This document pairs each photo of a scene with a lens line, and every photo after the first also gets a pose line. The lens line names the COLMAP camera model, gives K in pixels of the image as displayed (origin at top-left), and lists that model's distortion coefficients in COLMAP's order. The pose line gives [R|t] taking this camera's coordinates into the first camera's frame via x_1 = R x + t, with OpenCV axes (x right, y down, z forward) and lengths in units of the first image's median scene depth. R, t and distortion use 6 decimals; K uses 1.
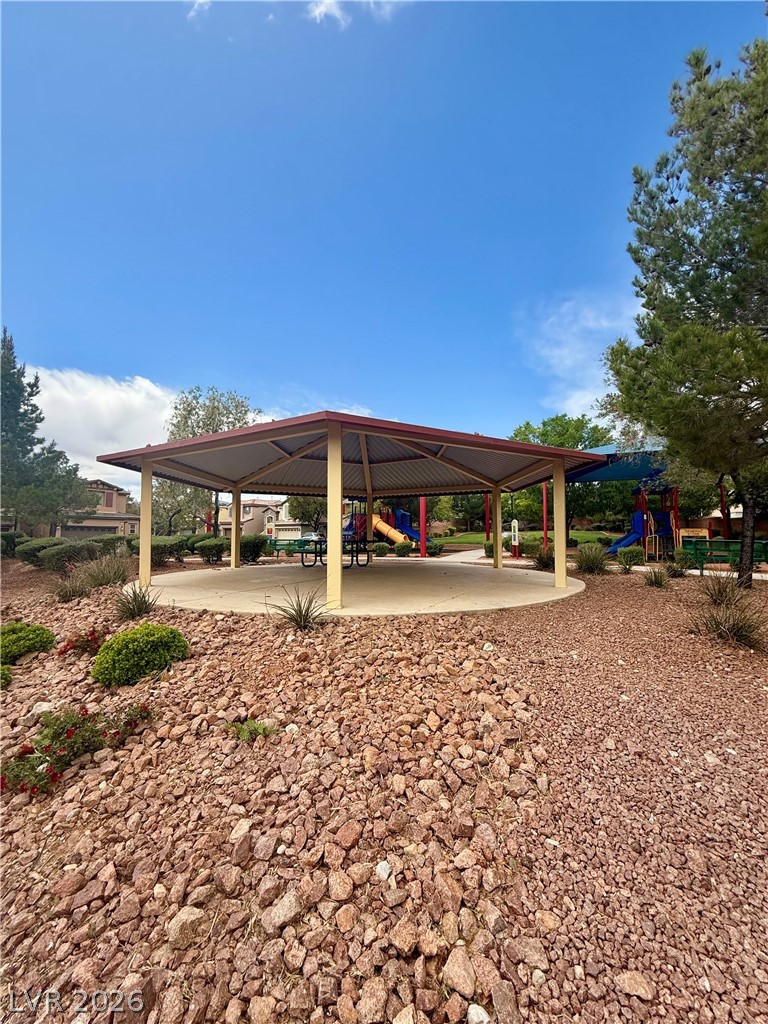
lens RADIAL K [[409.6, 0, 384.0], [0, 409.6, 512.0], [0, 0, 1]] dist [0.000707, 0.000092]
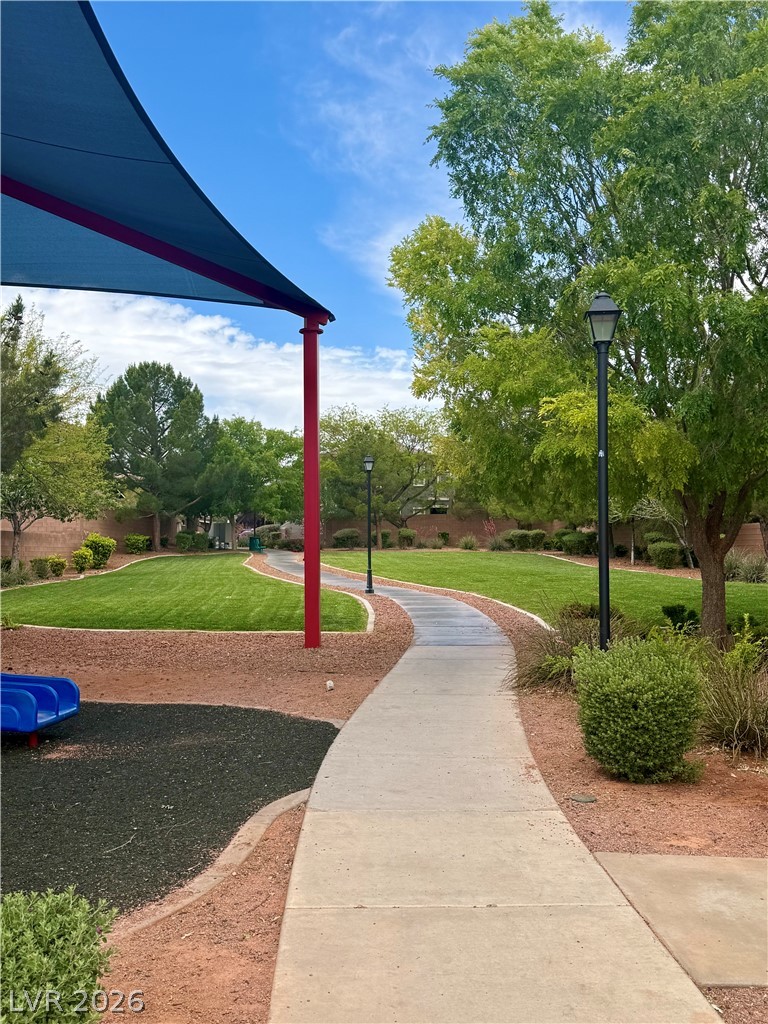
lens RADIAL K [[989.7, 0, 384.0], [0, 989.7, 512.0], [0, 0, 1]] dist [0.167176, -0.309478]
pose [[0.902032, 0.016391, 0.431358, 0.101685], [-0.024568, 0.999608, 0.013393, 0.010624], [-0.430969, -0.022678, 0.902081, 0.694411]]
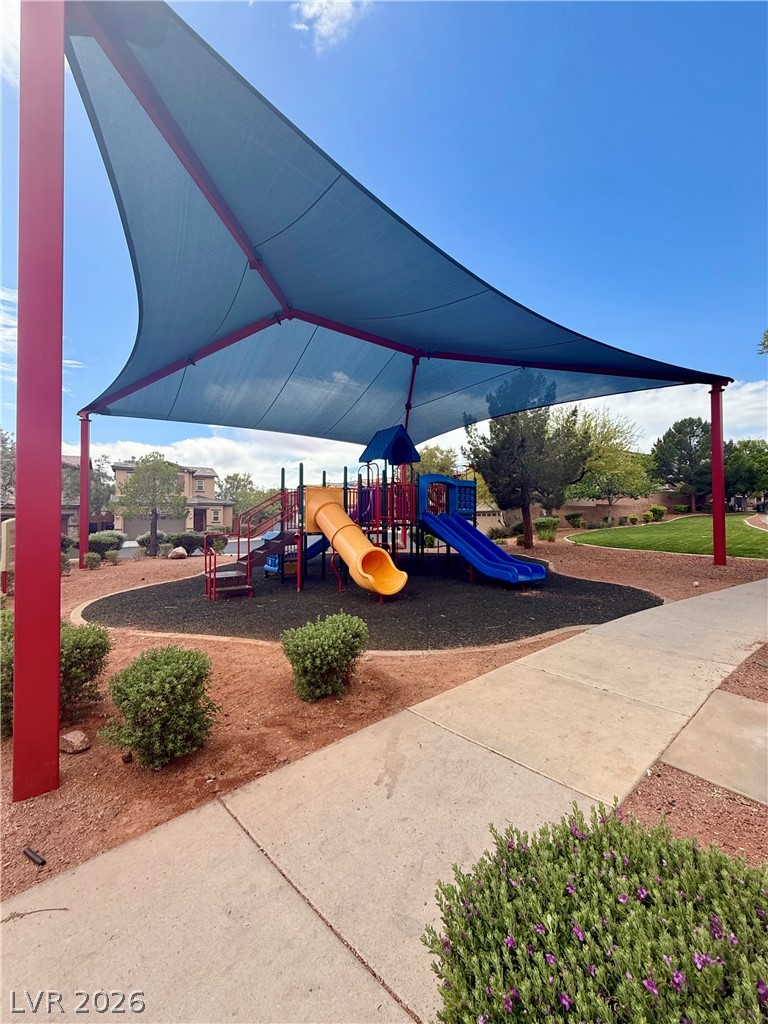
lens RADIAL K [[409.6, 0, 384.0], [0, 409.6, 512.0], [0, 0, 1]] dist [0.000707, 0.000092]
pose [[0.889488, -0.009819, -0.456852, 0.210685], [0.033549, 0.998474, 0.043861, 0.011094], [0.455725, -0.054341, 0.888460, 0.684648]]
